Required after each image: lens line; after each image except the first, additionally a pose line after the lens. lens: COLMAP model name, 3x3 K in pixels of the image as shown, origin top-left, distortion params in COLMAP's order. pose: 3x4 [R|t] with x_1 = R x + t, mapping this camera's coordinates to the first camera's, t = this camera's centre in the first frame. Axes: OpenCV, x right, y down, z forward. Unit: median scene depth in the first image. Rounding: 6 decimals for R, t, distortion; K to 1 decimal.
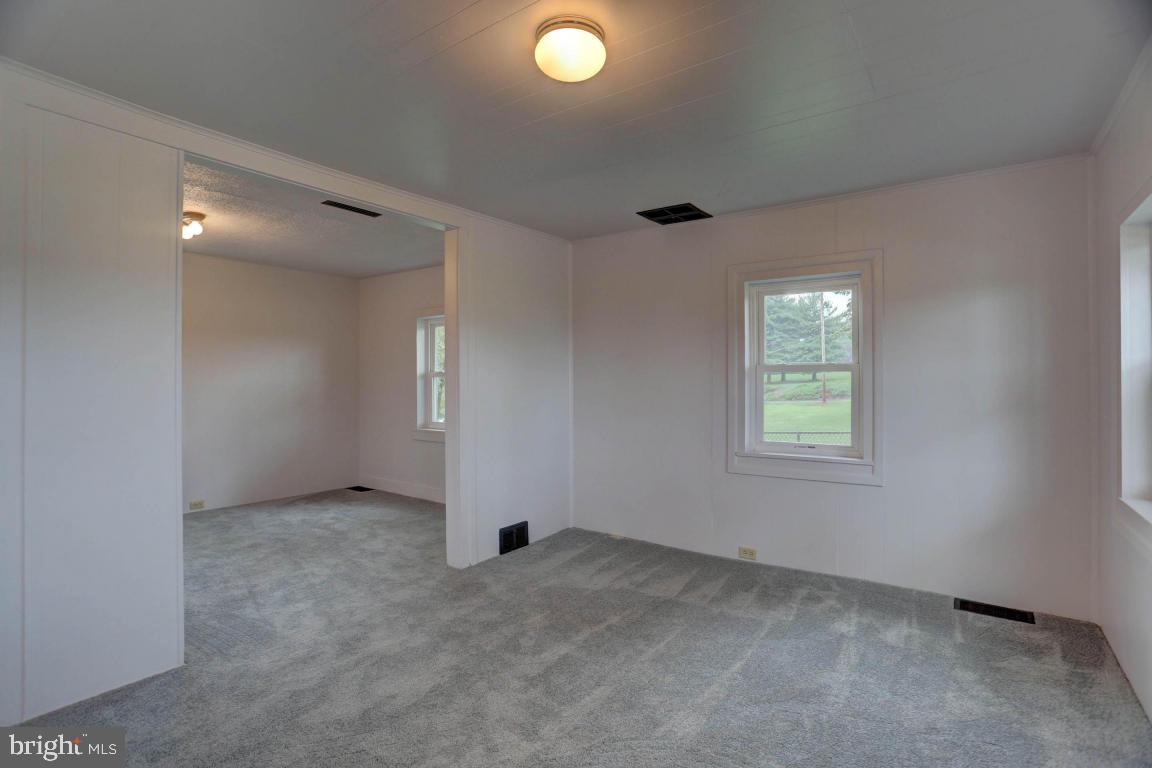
lens RADIAL K [[573.2, 0, 581.4], [0, 573.2, 382.8], [0, 0, 1]] dist [-0.067790, 0.027096]
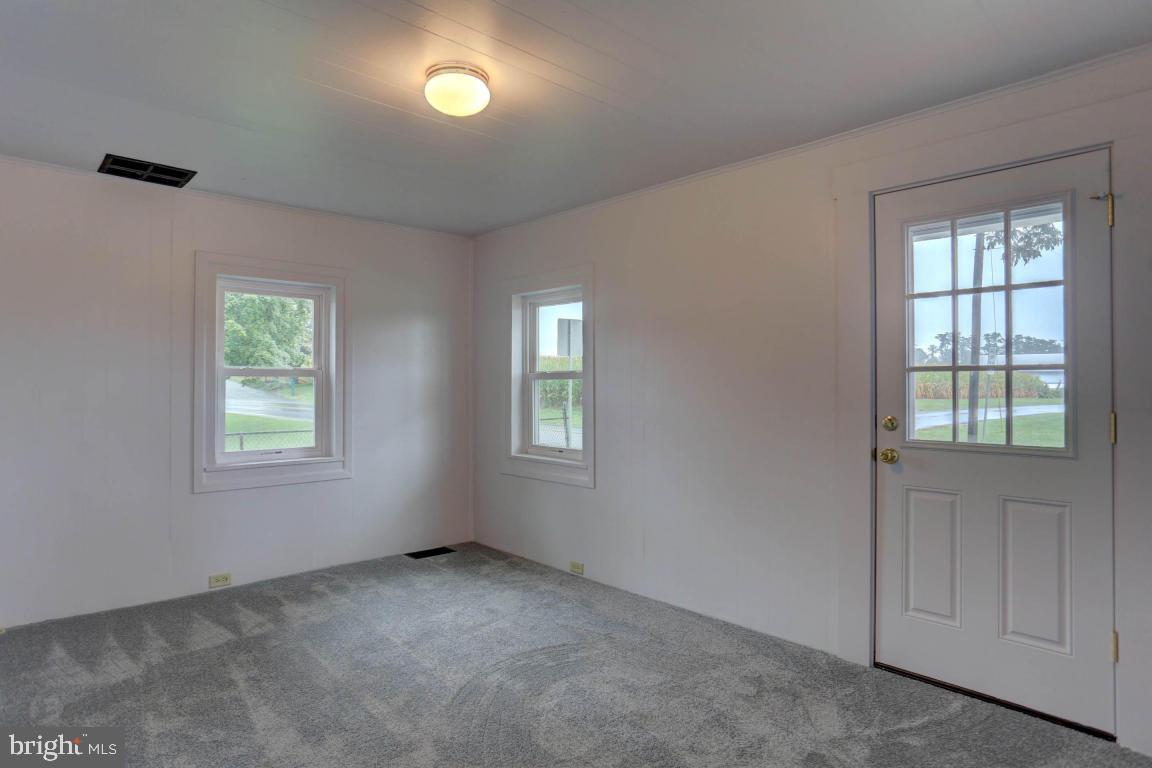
lens RADIAL K [[648.3, 0, 576.0], [0, 648.3, 384.0], [0, 0, 1]] dist [-0.000582, 0.001549]
pose [[0.193202, 0.003395, 0.981153, -0.630714], [0.003925, 0.999983, -0.004233, 0.000390], [-0.981151, 0.004669, 0.193186, 0.271934]]
